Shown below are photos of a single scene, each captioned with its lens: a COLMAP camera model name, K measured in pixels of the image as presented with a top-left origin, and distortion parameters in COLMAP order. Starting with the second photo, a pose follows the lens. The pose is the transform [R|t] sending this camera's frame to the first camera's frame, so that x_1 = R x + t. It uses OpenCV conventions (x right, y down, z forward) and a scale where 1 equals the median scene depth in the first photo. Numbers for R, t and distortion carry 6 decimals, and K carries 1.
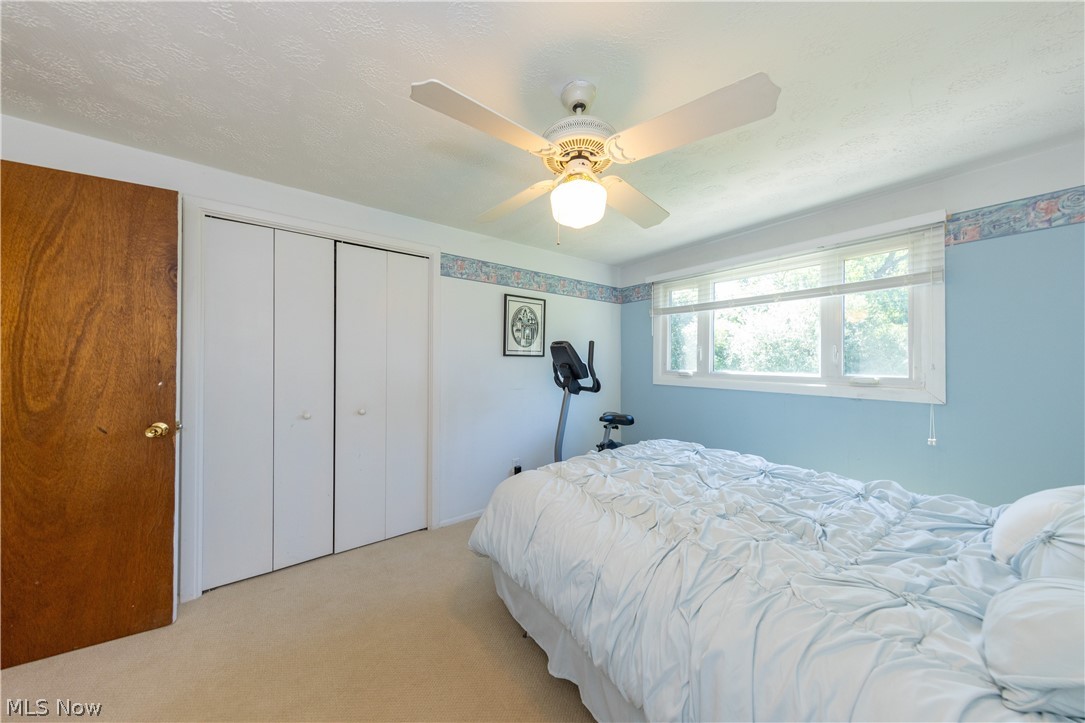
lens RADIAL K [[354.6, 0, 542.9], [0, 354.6, 362.4], [0, 0, 1]] dist [0.001736, 0.000012]
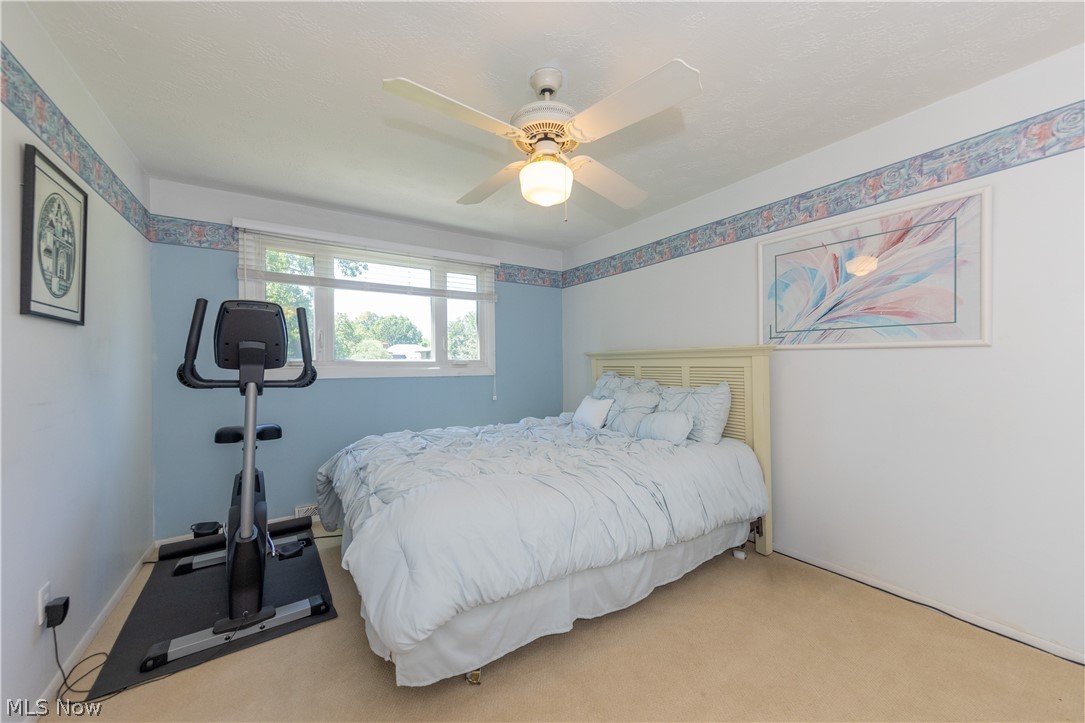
lens RADIAL K [[394.3, 0, 549.4], [0, 394.3, 360.3], [0, 0, 1]] dist [0.000803, 0.000012]
pose [[0.055420, -0.004755, 0.998452, -0.558175], [-0.001033, 0.999988, 0.004820, 0.030052], [-0.998463, -0.001298, 0.055414, 0.507195]]
